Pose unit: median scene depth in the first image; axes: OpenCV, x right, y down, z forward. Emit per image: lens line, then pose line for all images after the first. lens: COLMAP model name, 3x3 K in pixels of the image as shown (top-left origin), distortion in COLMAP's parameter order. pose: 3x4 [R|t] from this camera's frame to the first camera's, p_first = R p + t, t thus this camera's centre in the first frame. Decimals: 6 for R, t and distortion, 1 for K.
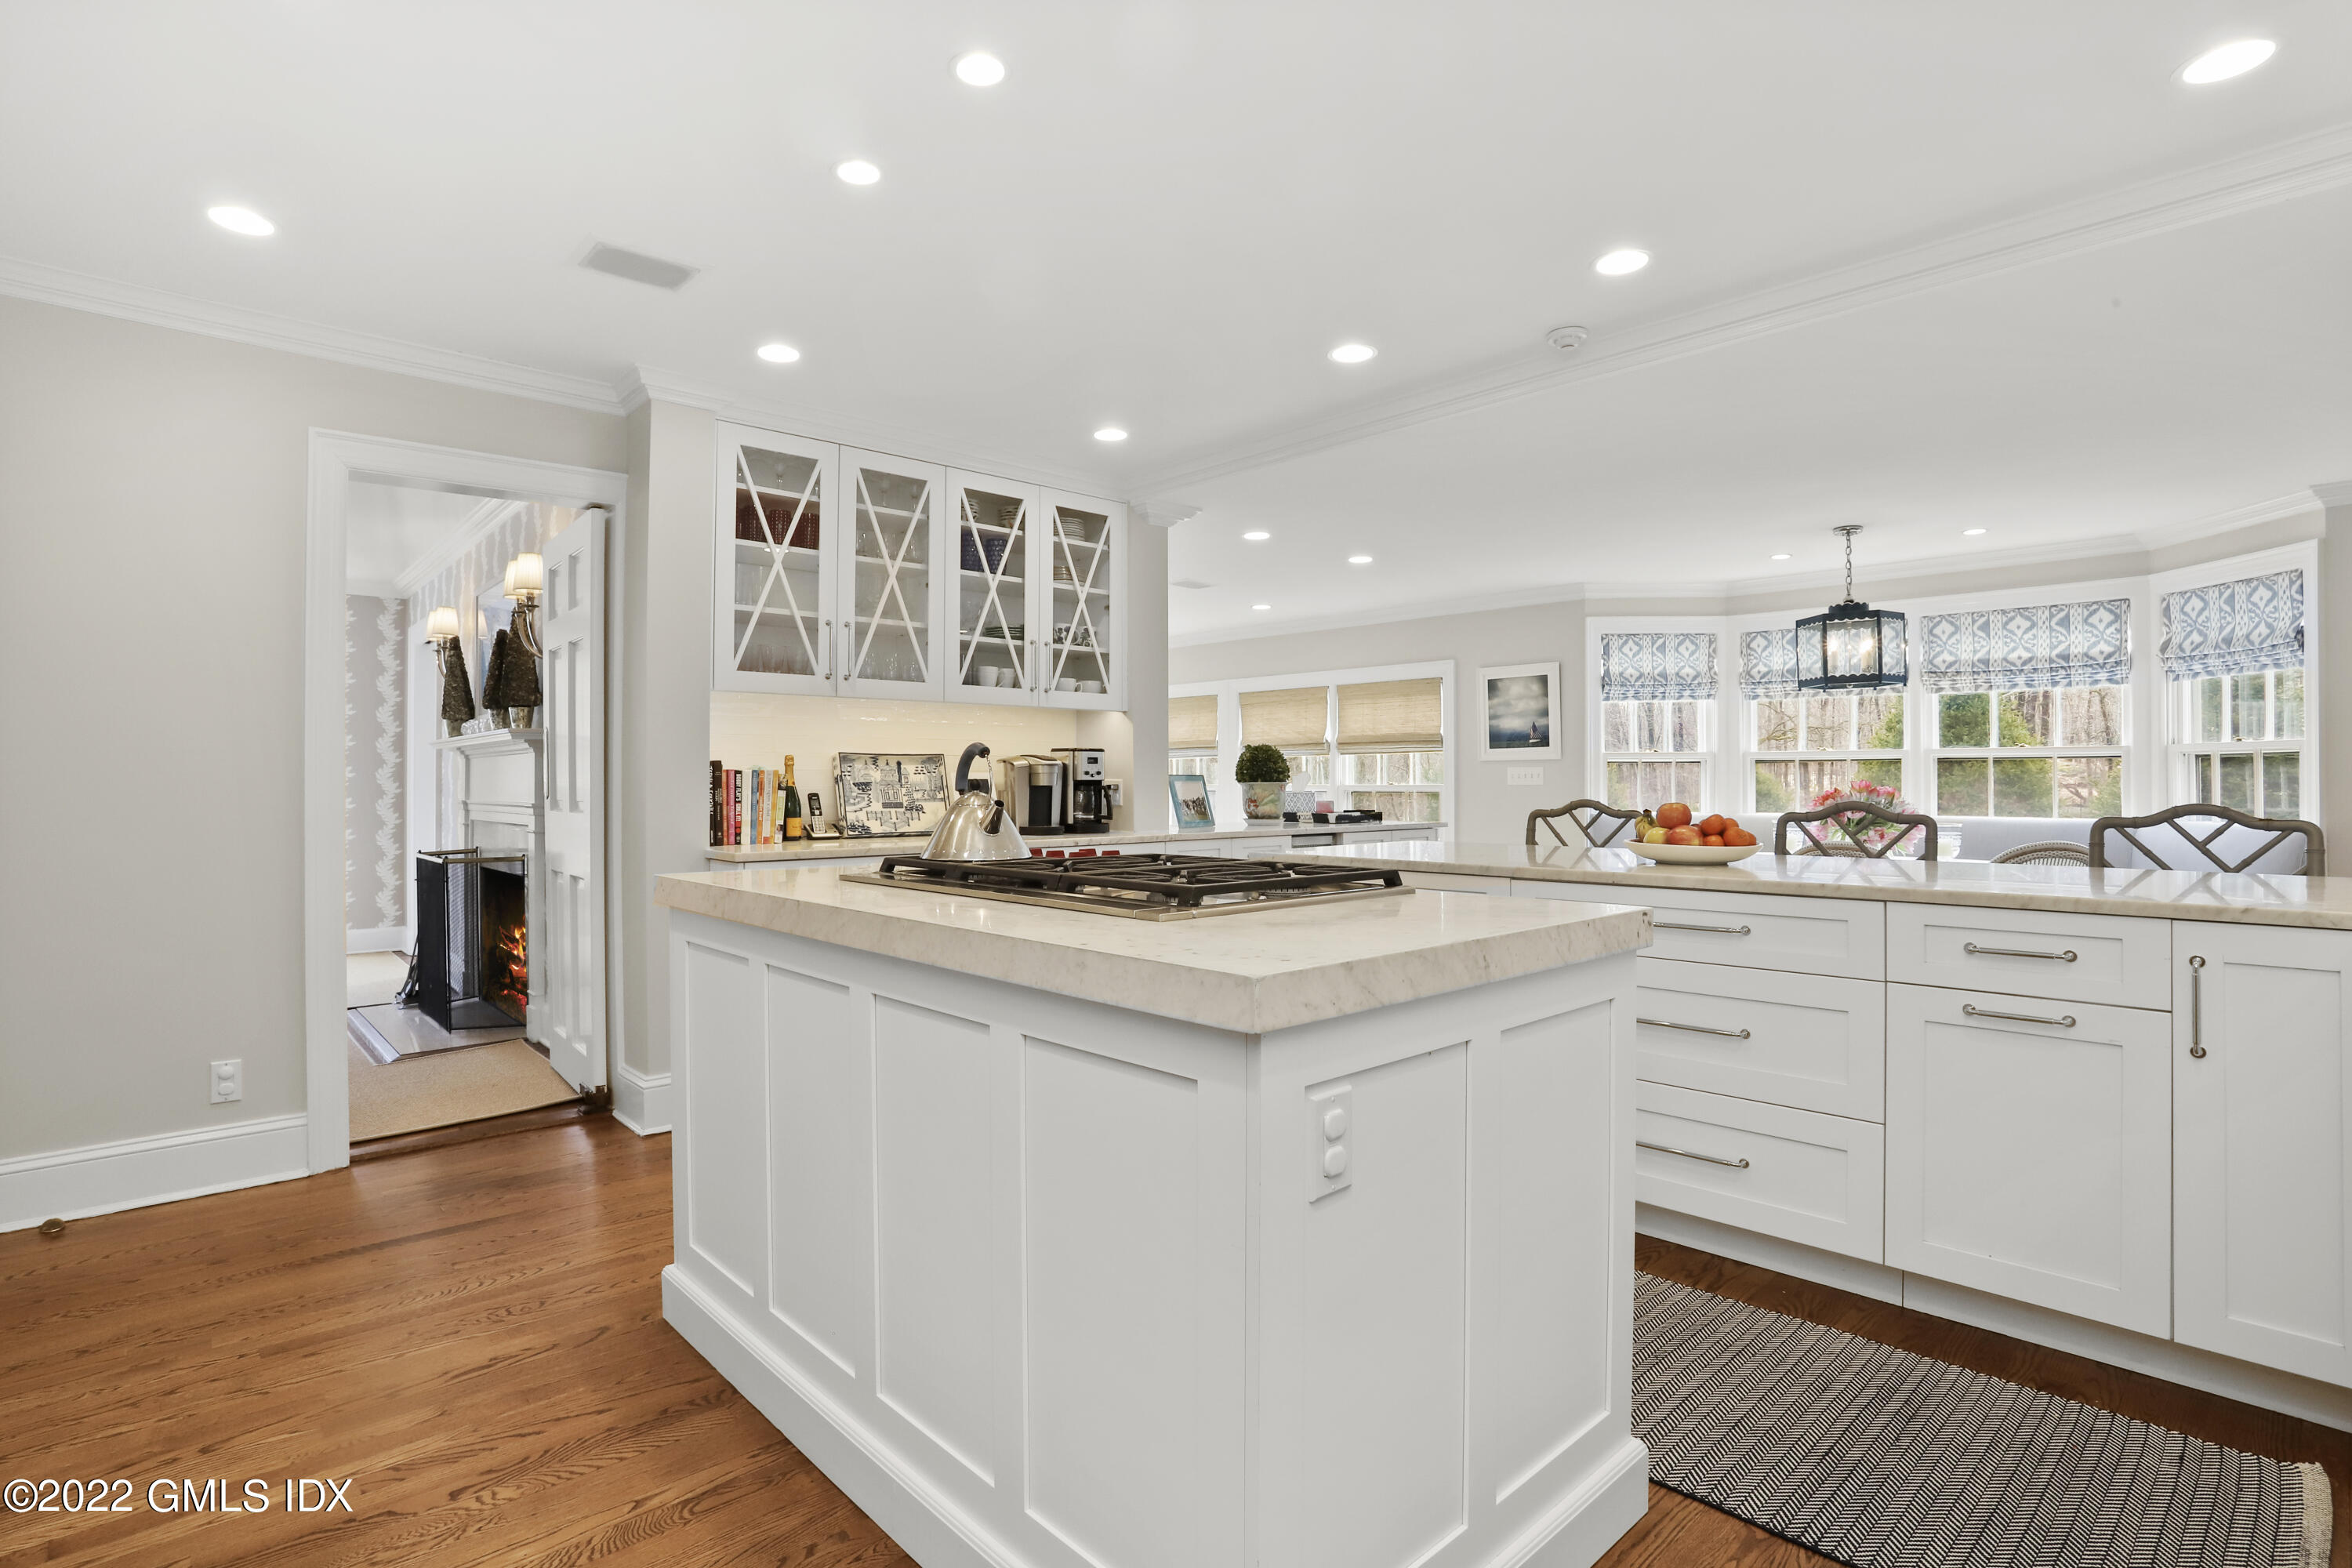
lens RADIAL K [[1184.4, 0, 1176.0], [0, 1184.4, 784.0], [0, 0, 1]] dist [-0.018611, 0.000377]
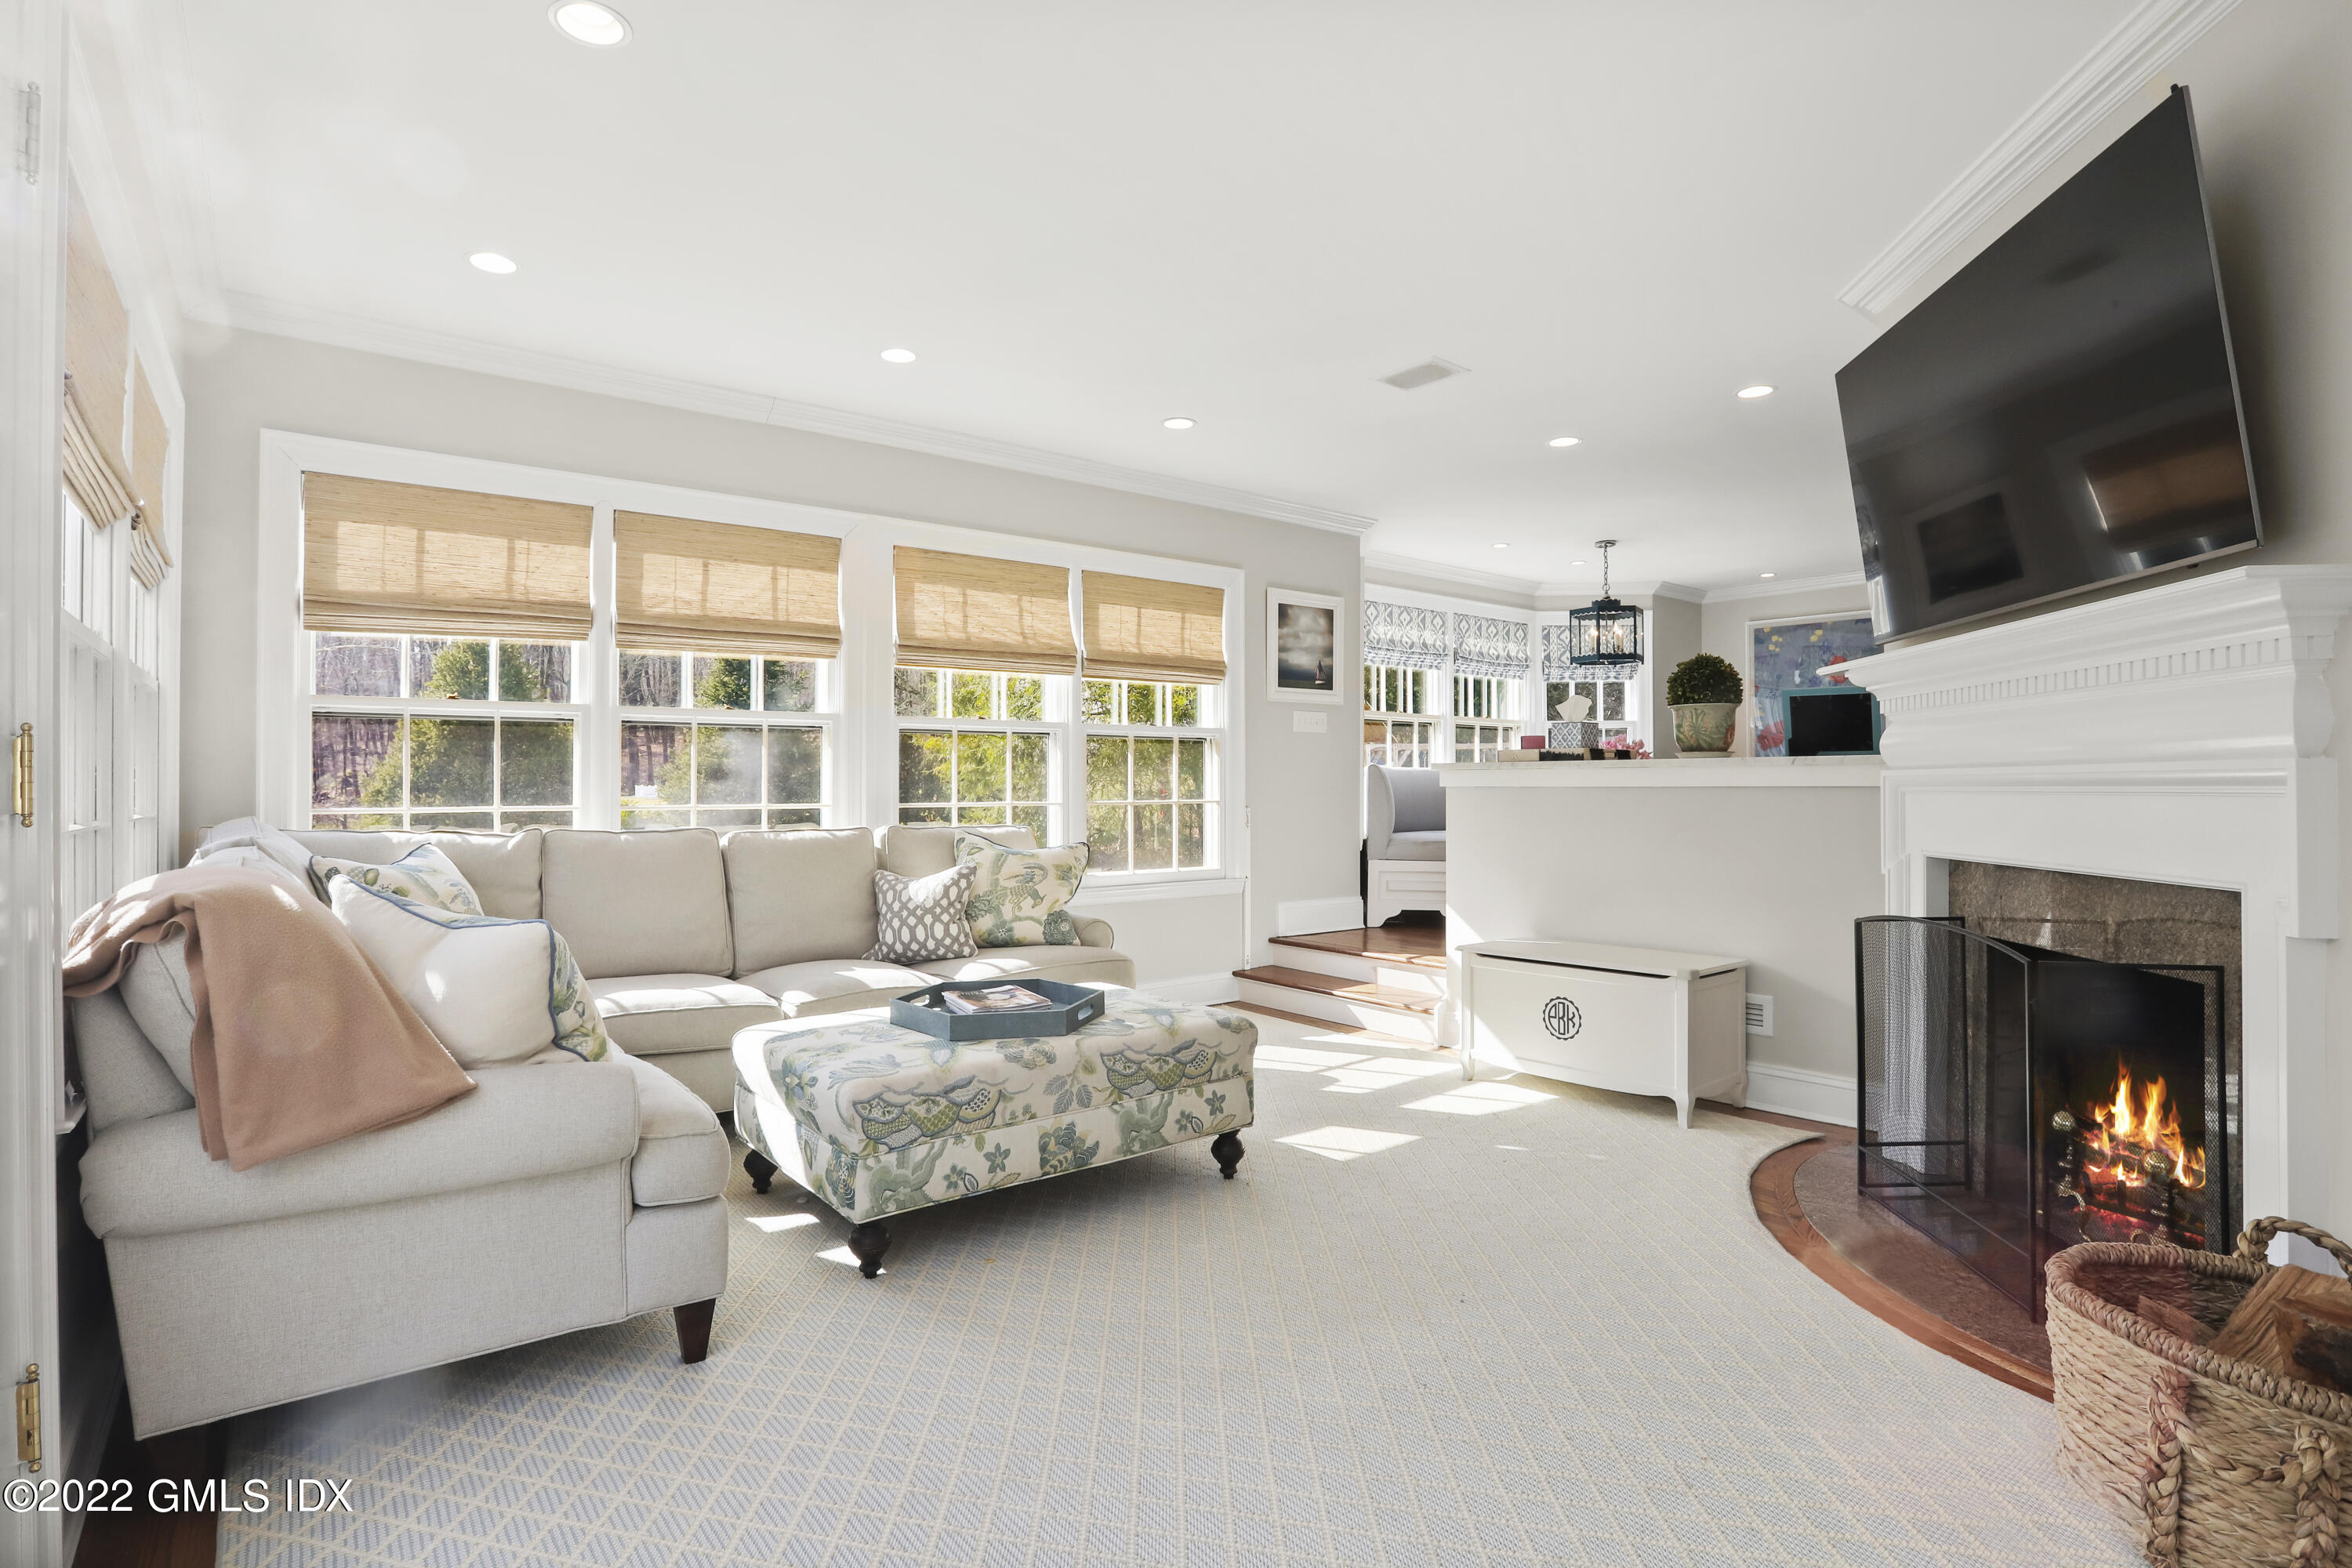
lens RADIAL K [[1184.4, 0, 1176.0], [0, 1184.4, 784.0], [0, 0, 1]] dist [-0.018611, 0.000377]
pose [[0.118673, 0.003145, 0.992928, -0.603546], [-0.006688, 0.999975, -0.002368, 0.043538], [-0.992911, -0.006359, 0.118691, 1.027317]]
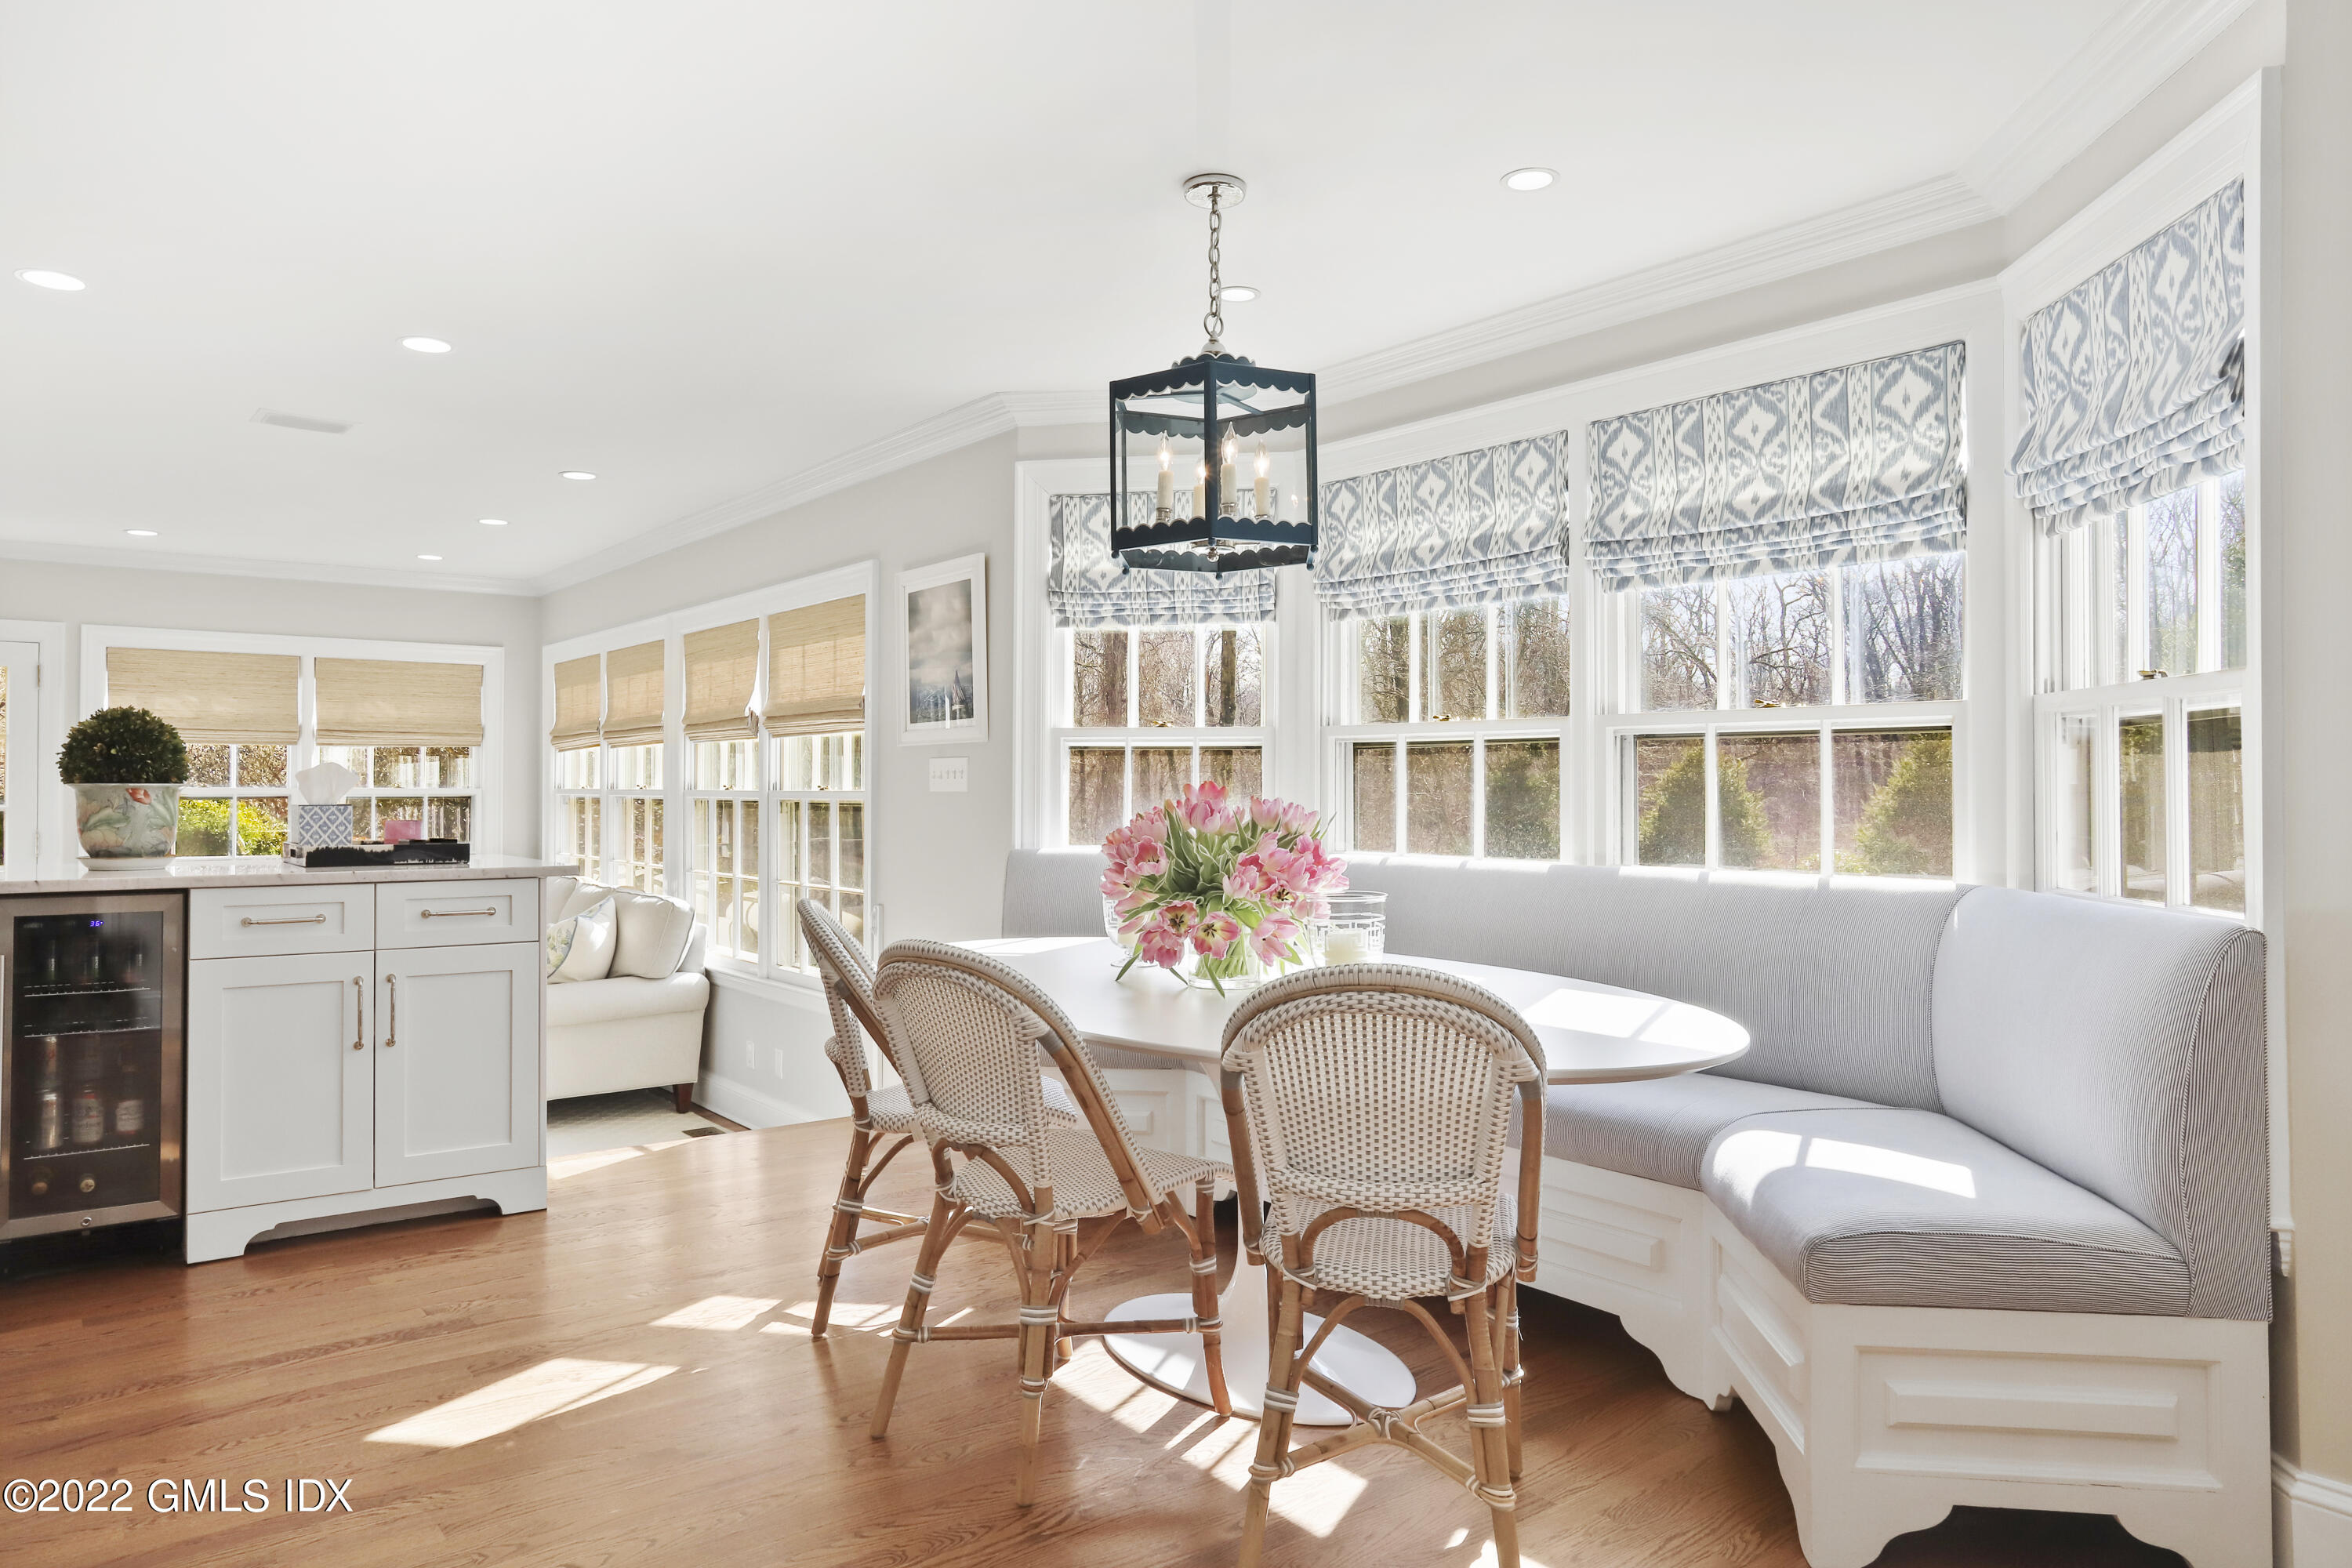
lens RADIAL K [[1497.1, 0, 1176.0], [0, 1497.1, 784.0], [0, 0, 1]] dist [-0.048391, -0.001010]
pose [[0.992181, 0.002458, -0.124785, 0.492747], [-0.003018, 0.999986, -0.004301, -0.000450], [0.124773, 0.004644, 0.992174, 0.371195]]
